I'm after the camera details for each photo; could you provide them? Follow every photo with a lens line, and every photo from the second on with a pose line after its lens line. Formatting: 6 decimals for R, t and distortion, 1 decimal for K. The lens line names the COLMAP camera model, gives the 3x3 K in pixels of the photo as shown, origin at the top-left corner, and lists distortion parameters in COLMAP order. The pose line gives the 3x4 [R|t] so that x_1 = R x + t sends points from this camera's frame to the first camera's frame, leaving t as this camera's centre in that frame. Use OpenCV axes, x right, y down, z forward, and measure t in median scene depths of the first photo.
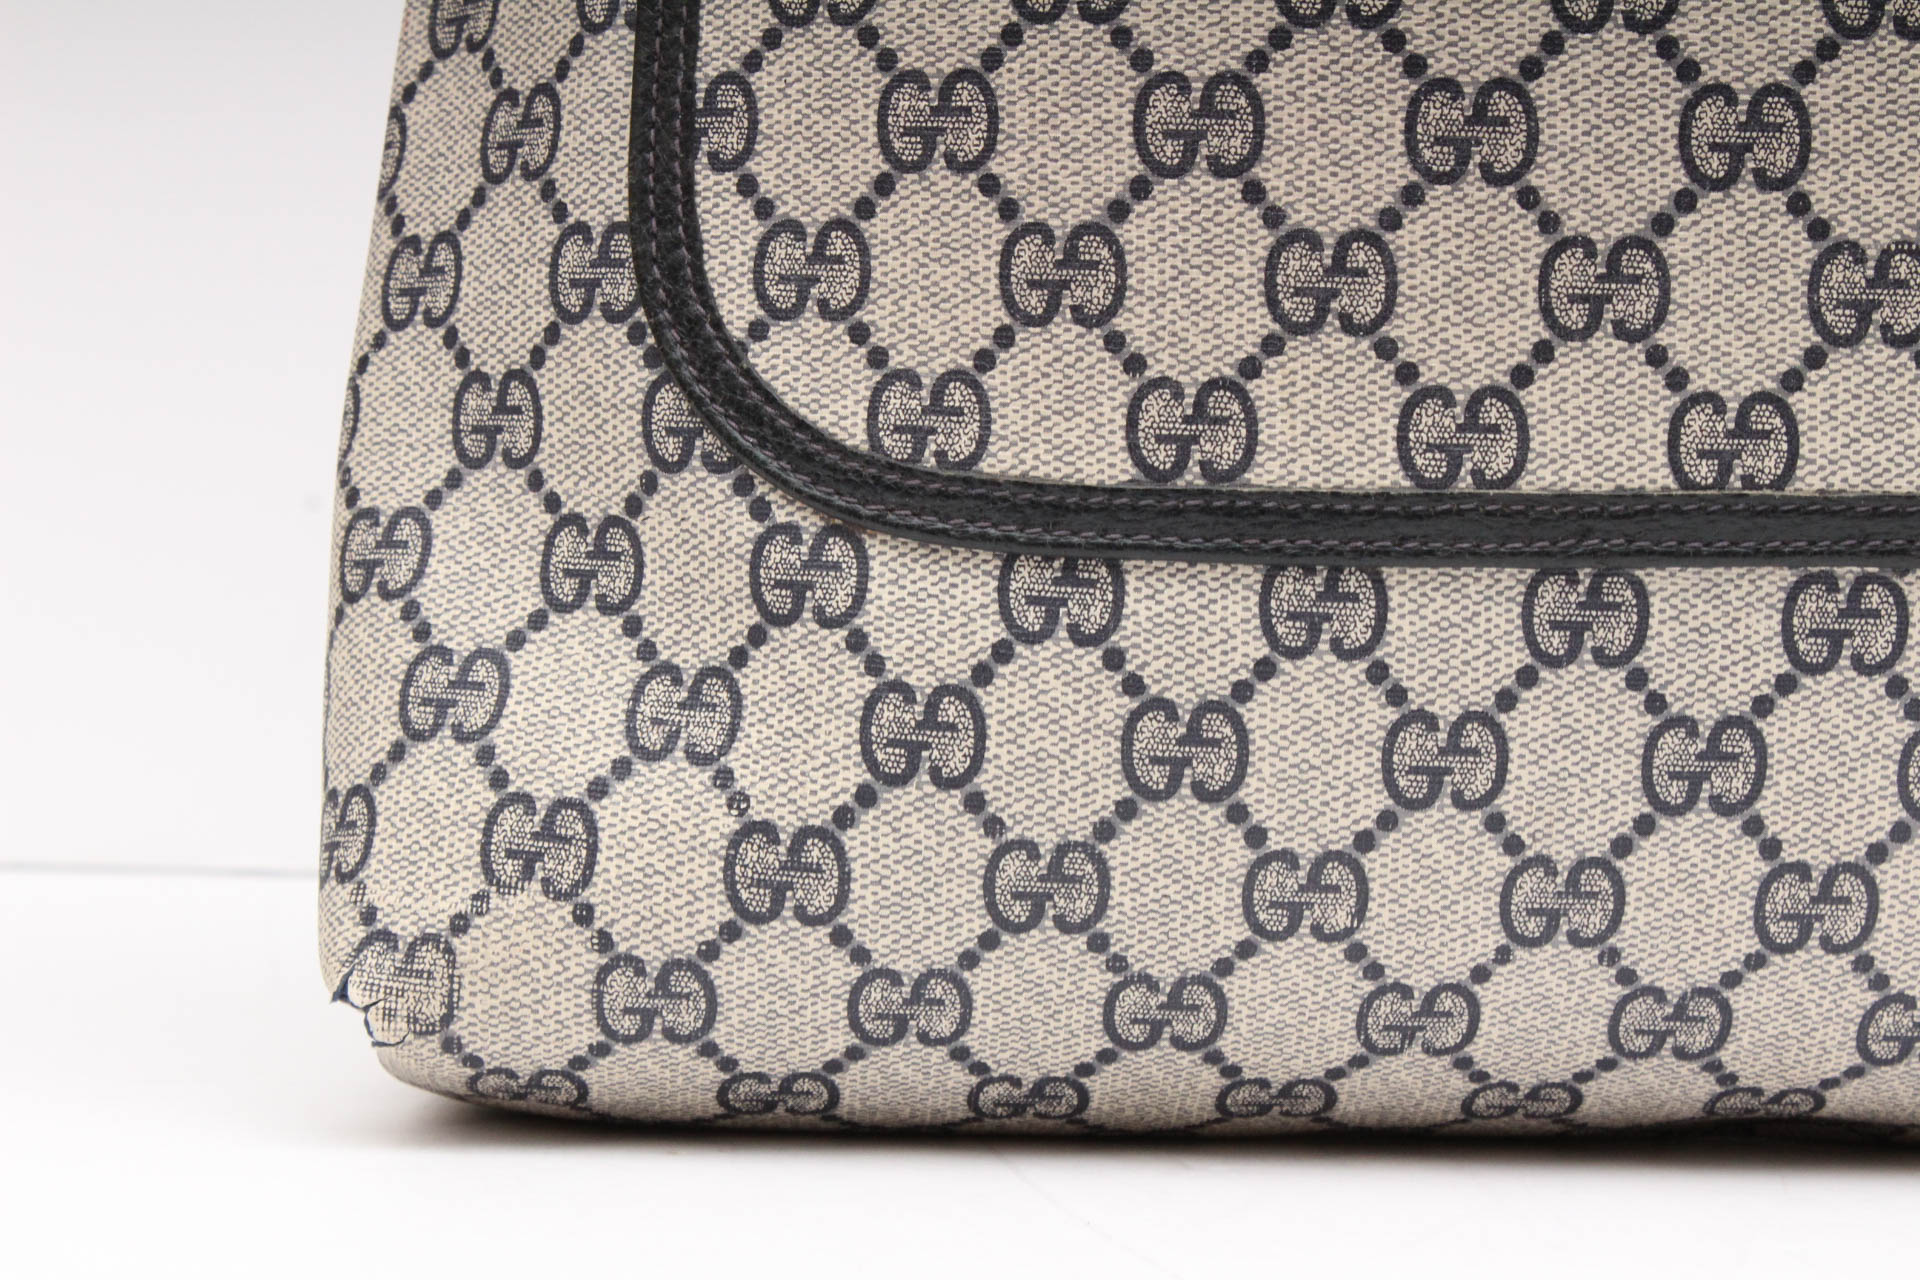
lens RADIAL K [[4740.9, 0, 1069.3], [0, 4740.9, 631.1], [0, 0, 1]] dist [0.151960, -1.759577]
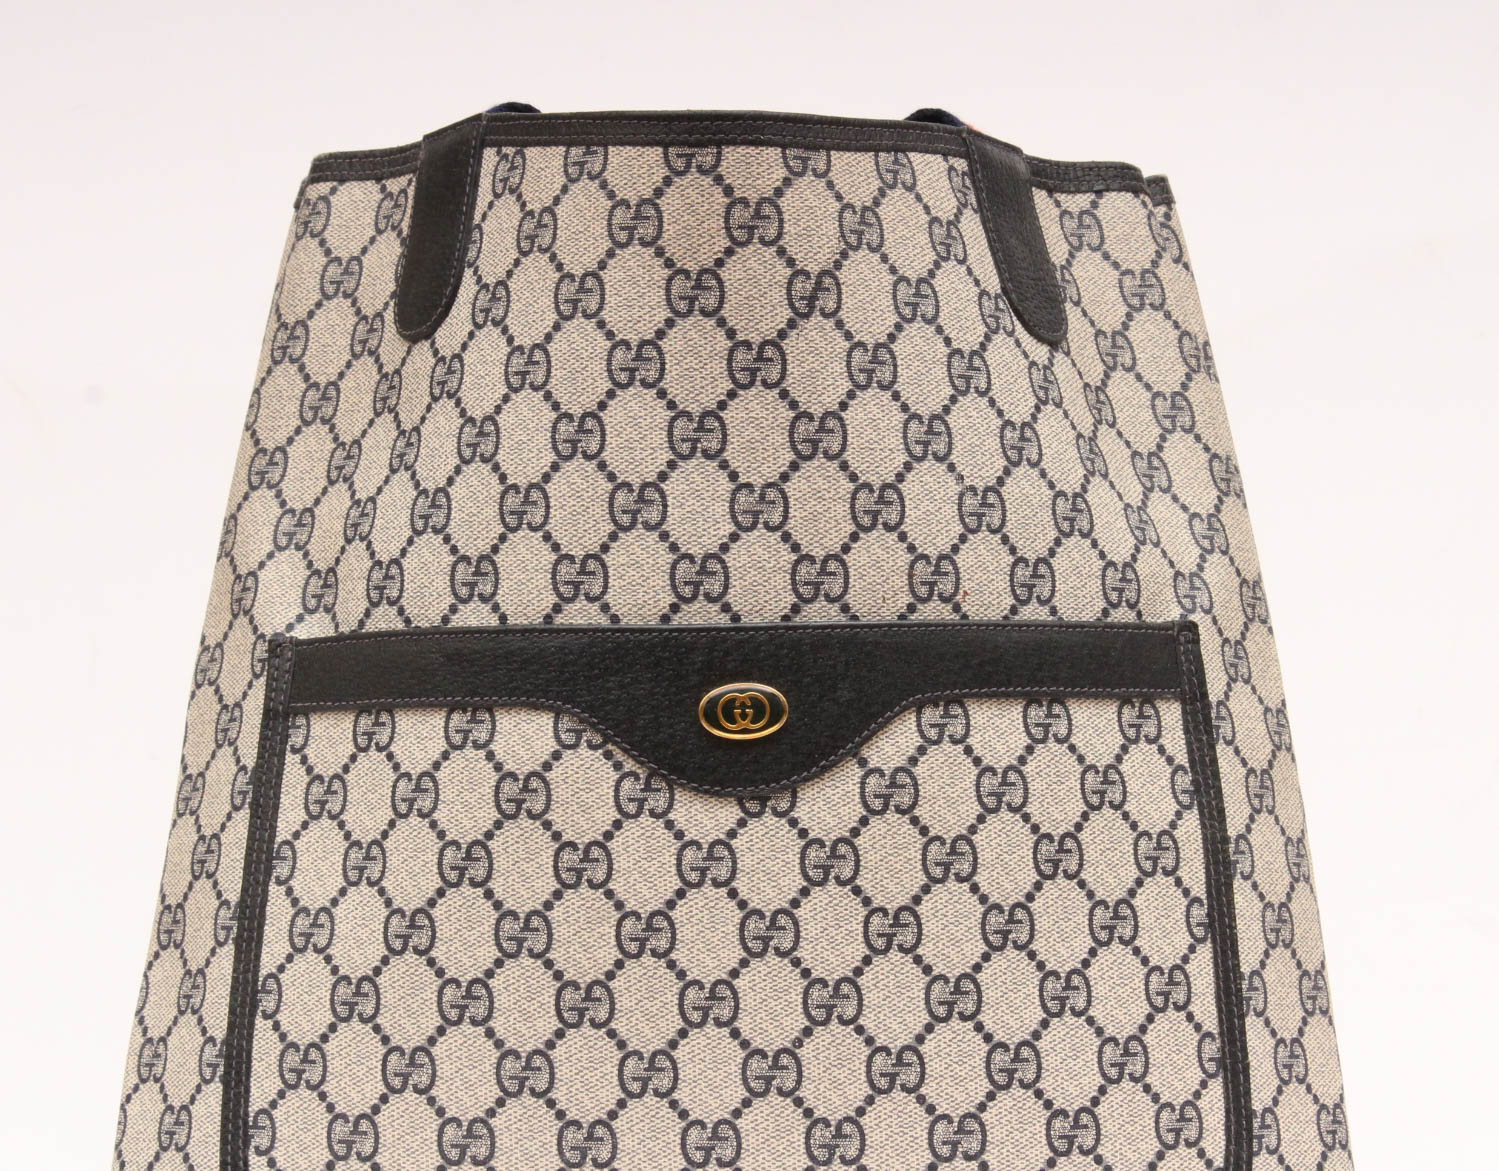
lens RADIAL K [[4473.2, 0, 738.6], [0, 4473.2, 533.3], [0, 0, 1]] dist [0.044780, 0.971650]
pose [[0.996830, -0.033709, -0.072061, 0.299368], [0.027408, 0.995858, -0.086698, -0.195873], [0.074685, 0.084448, 0.993625, -1.028384]]
